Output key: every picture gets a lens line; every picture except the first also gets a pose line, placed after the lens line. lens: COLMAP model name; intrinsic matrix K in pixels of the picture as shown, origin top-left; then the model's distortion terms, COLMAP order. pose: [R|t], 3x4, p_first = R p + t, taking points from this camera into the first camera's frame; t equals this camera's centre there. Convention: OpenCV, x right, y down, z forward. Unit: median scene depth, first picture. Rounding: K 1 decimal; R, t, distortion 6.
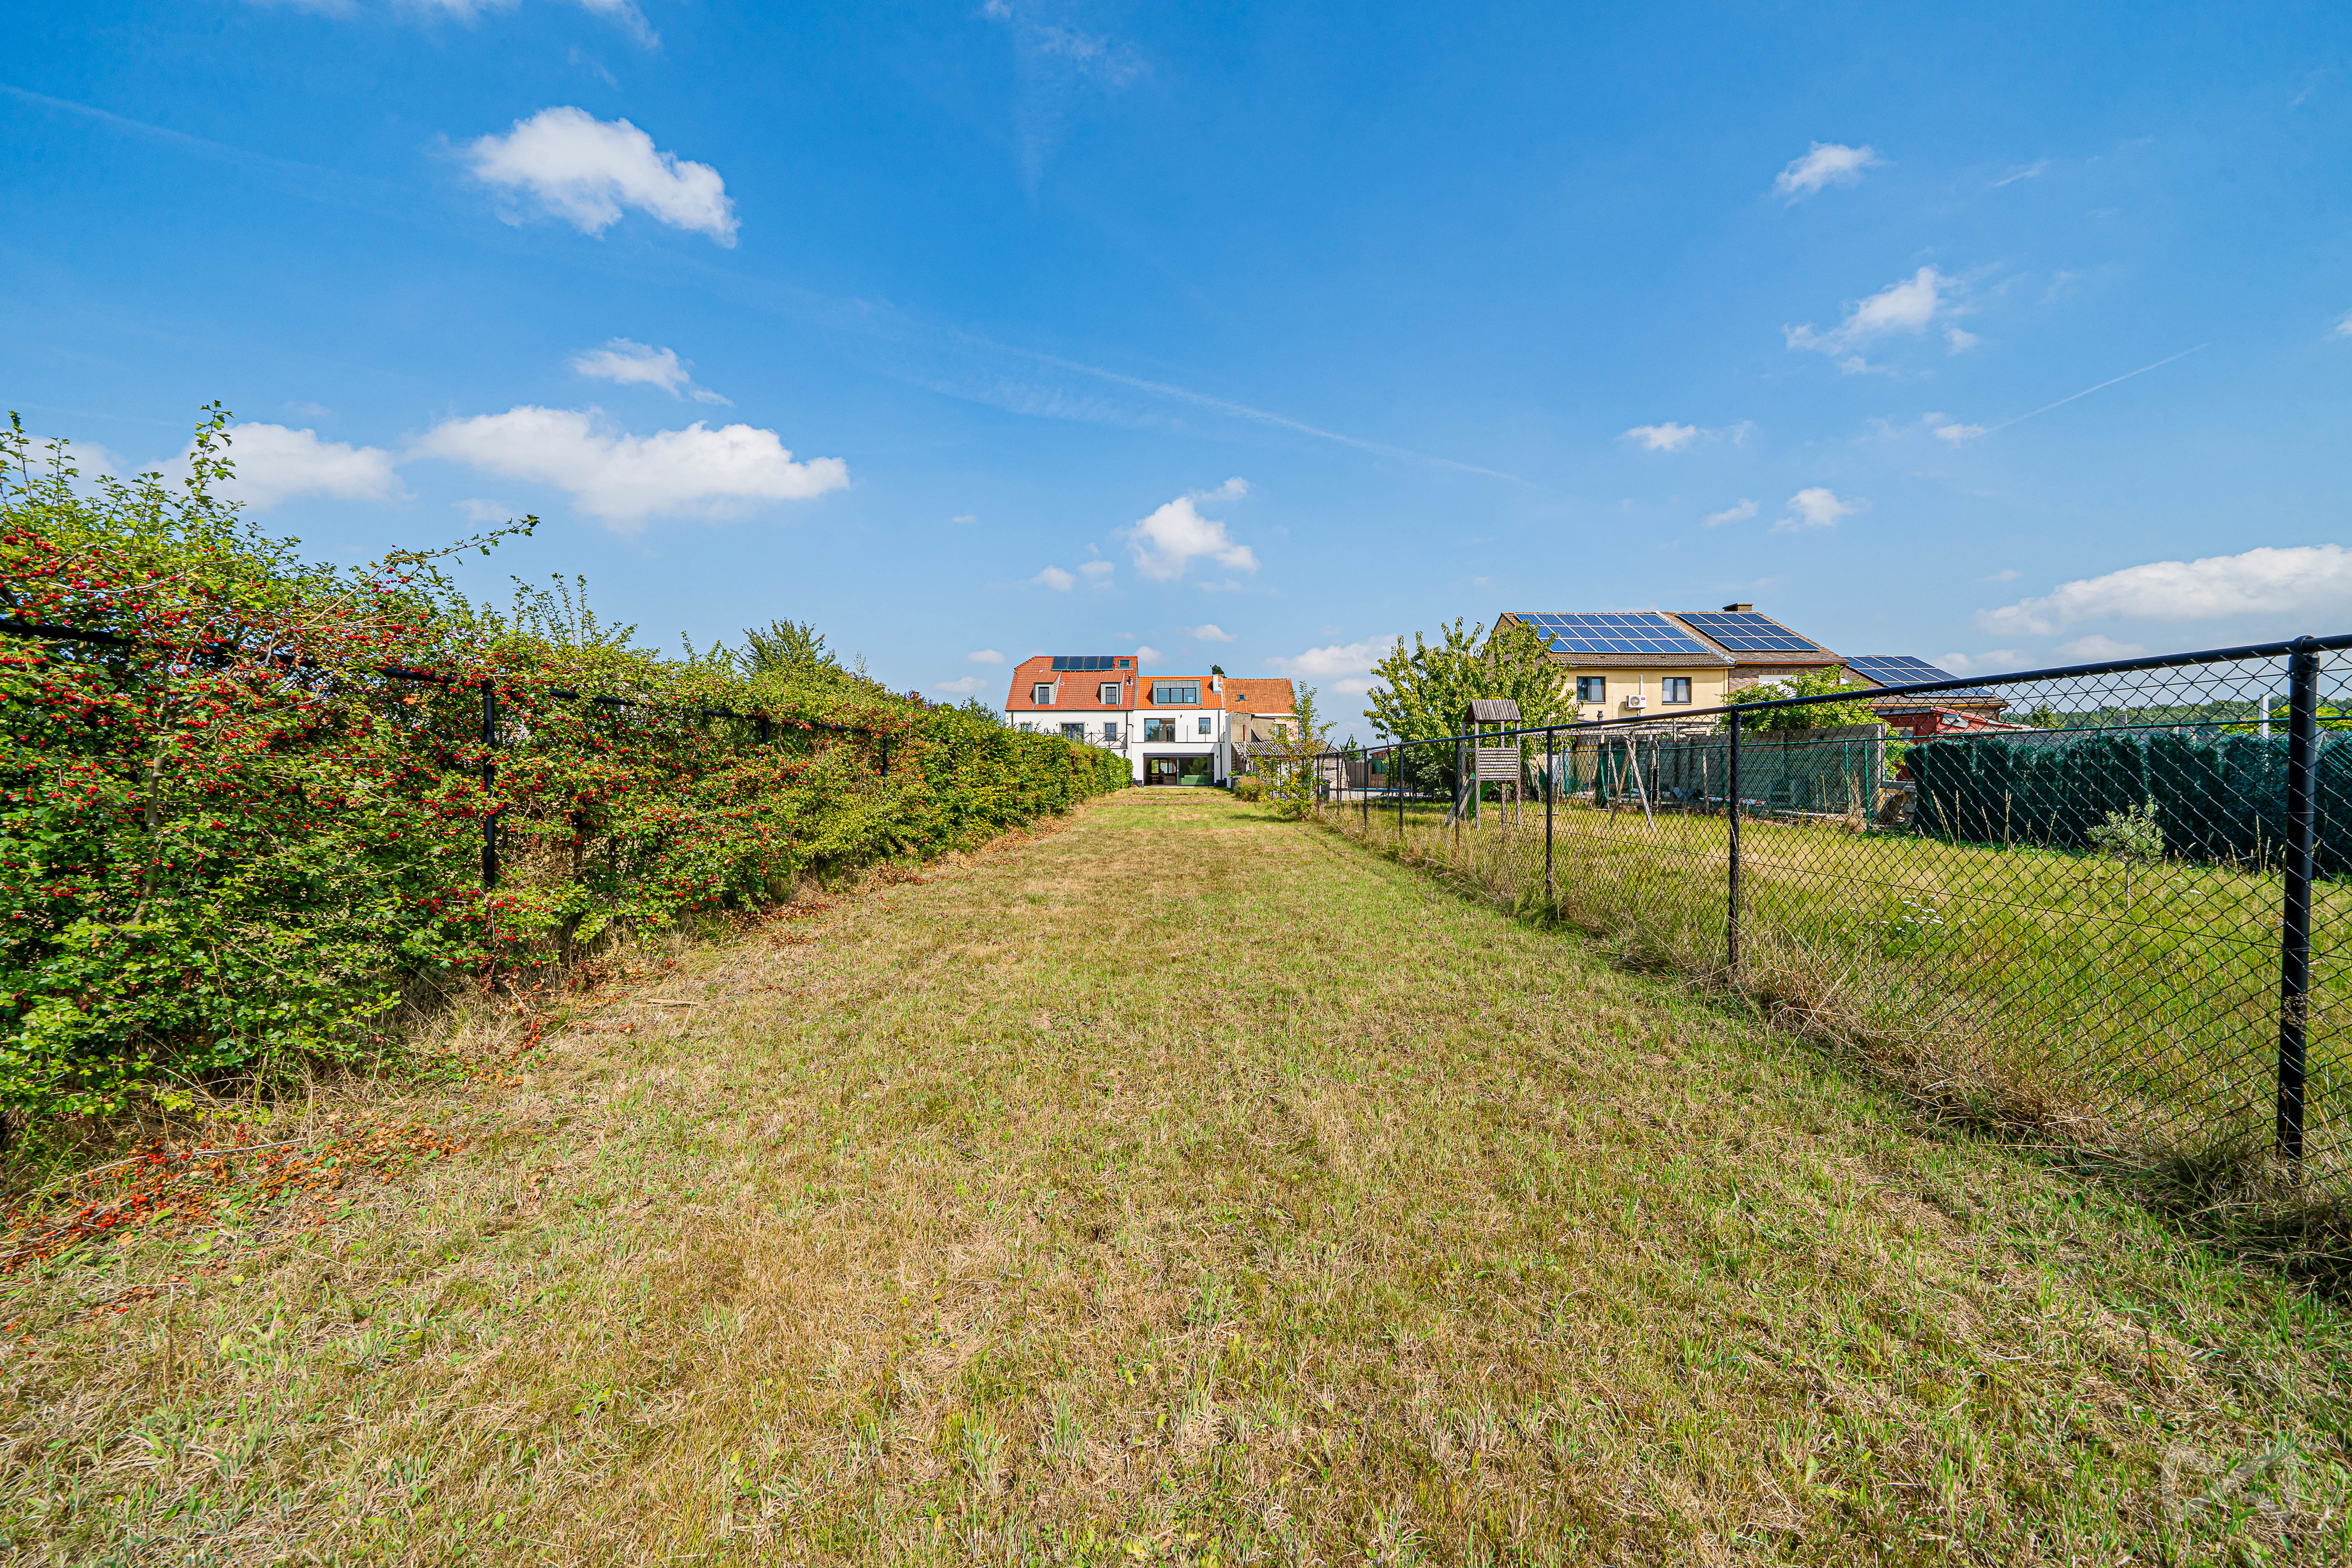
lens RADIAL K [[800.0, 0, 1173.1], [0, 800.0, 775.7], [0, 0, 1]] dist [-0.000488, -0.000005]
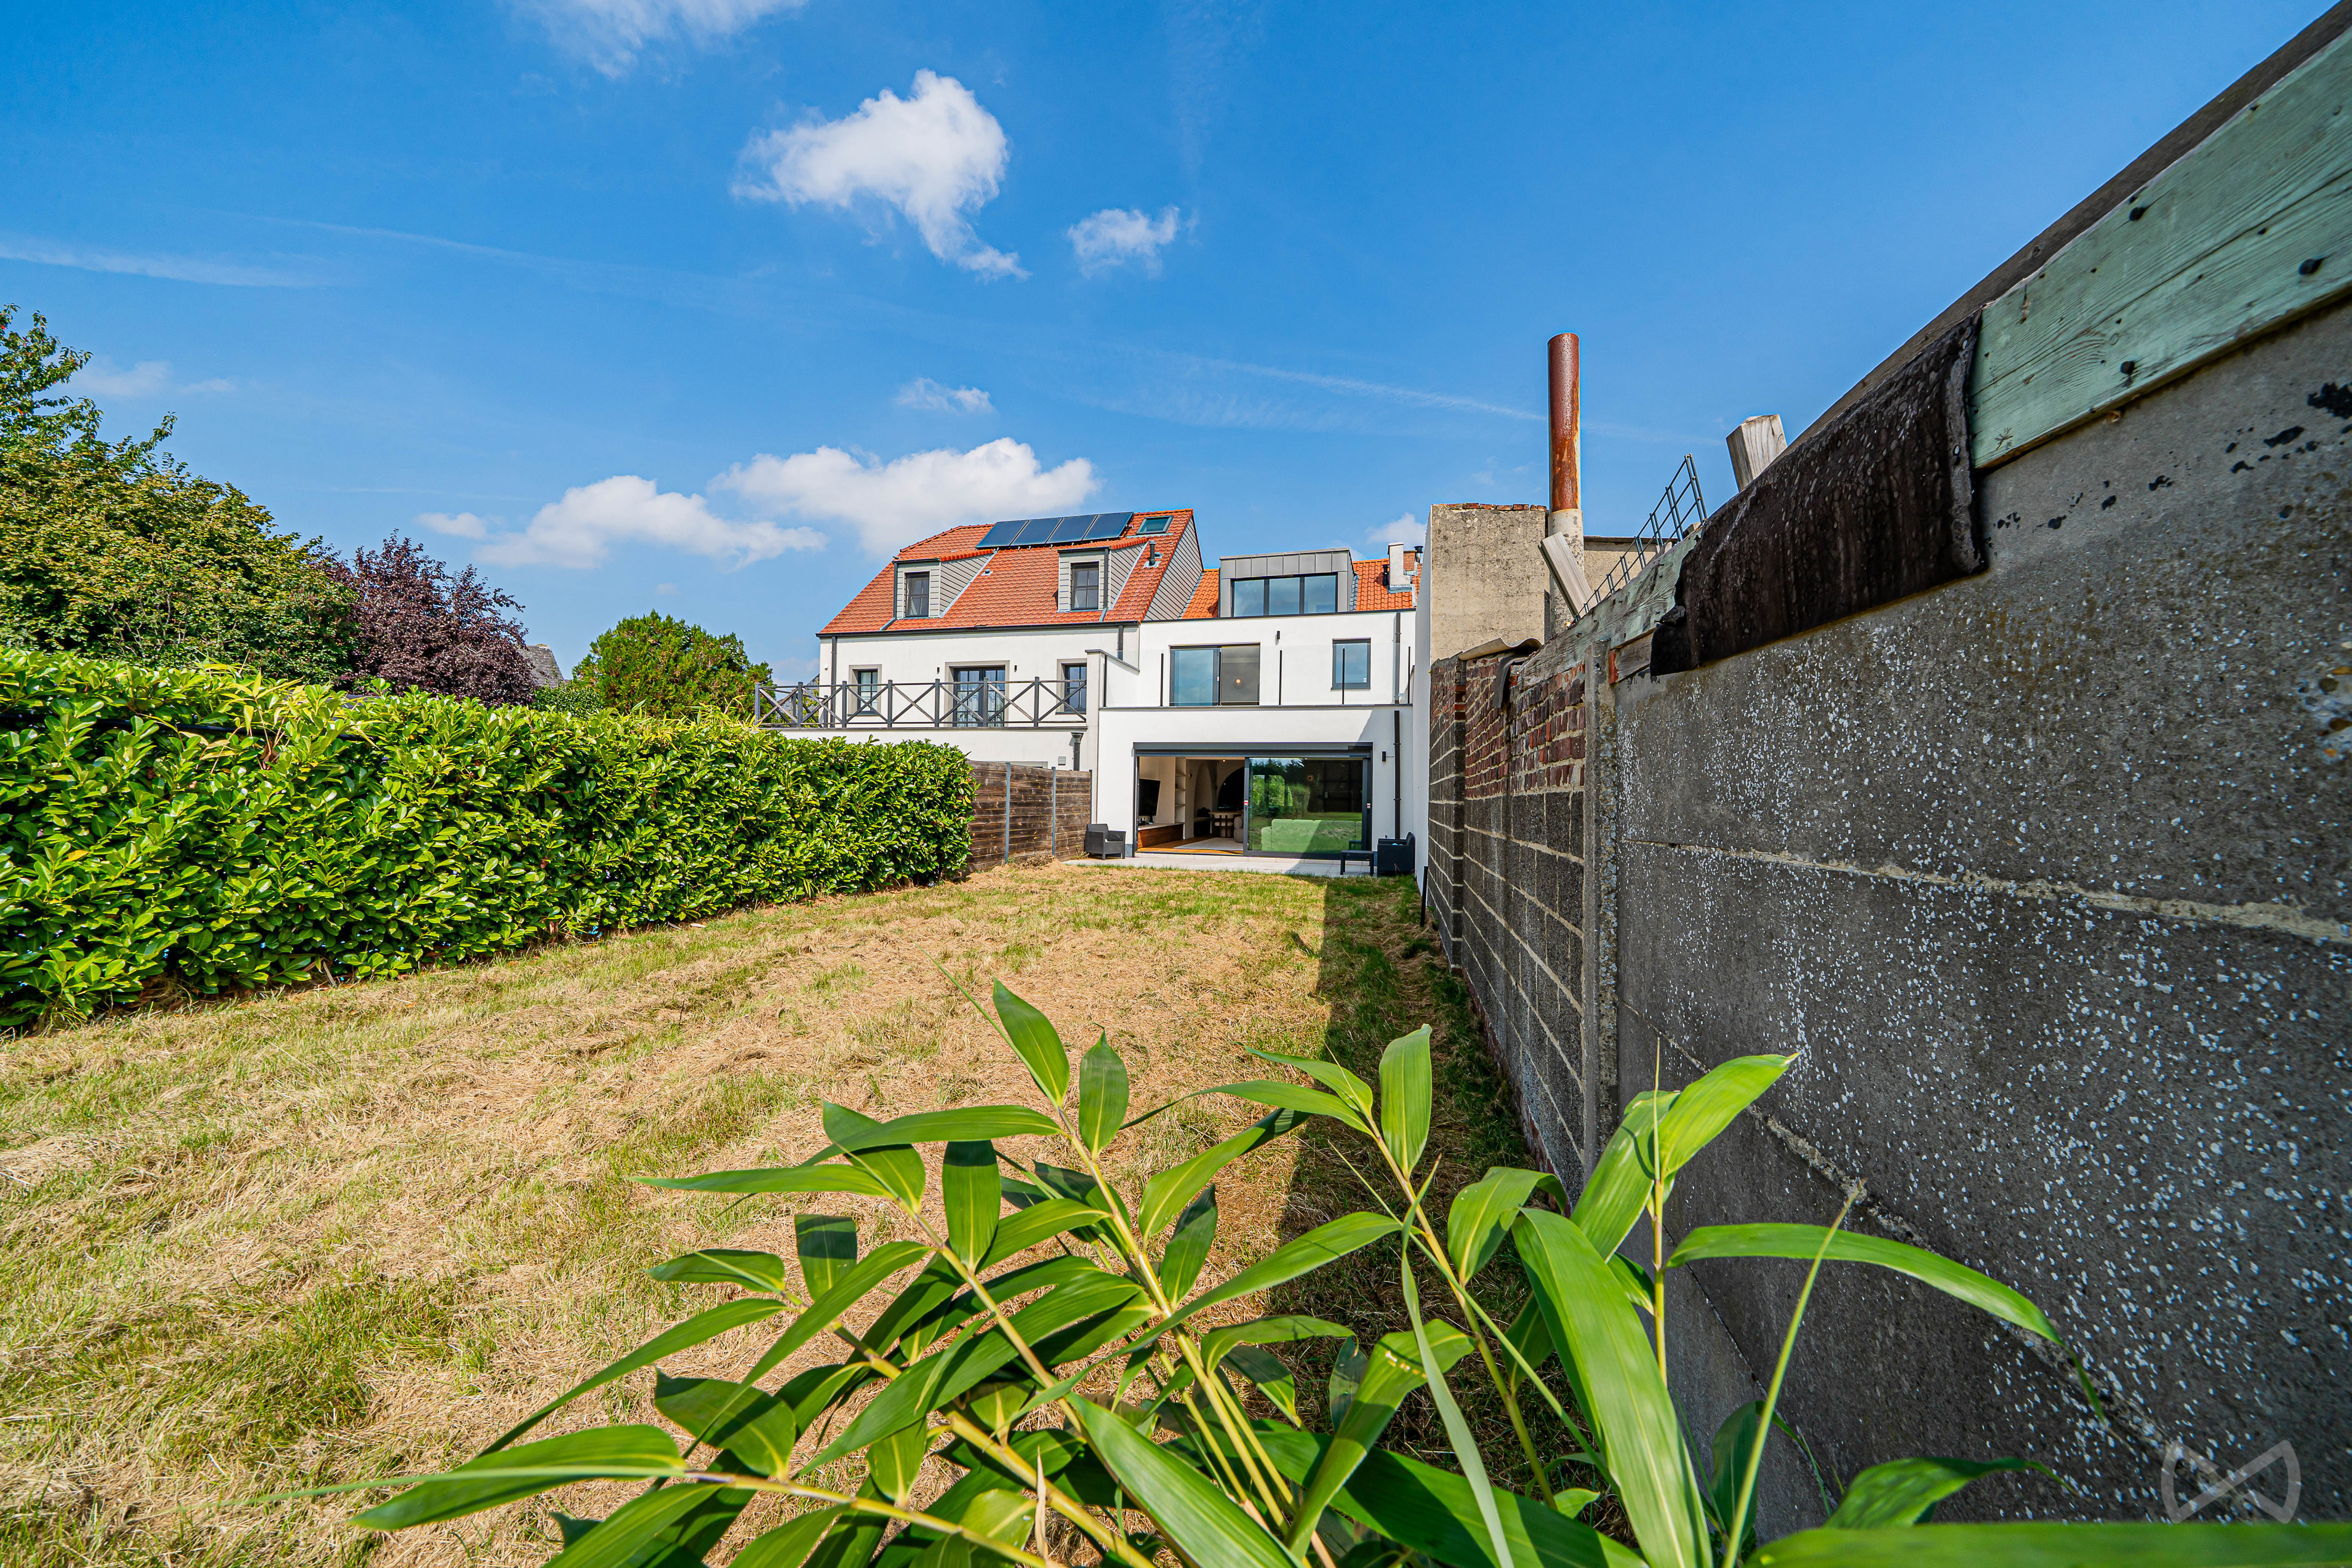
lens RADIAL K [[799.9, 0, 1184.8], [0, 799.9, 777.9], [0, 0, 1]] dist [-0.000488, -0.000005]
pose [[0.978322, 0.010566, -0.206821, 0.040748], [-0.015713, 0.999606, -0.023263, -0.007596], [0.206493, 0.026009, 0.978102, 0.669346]]
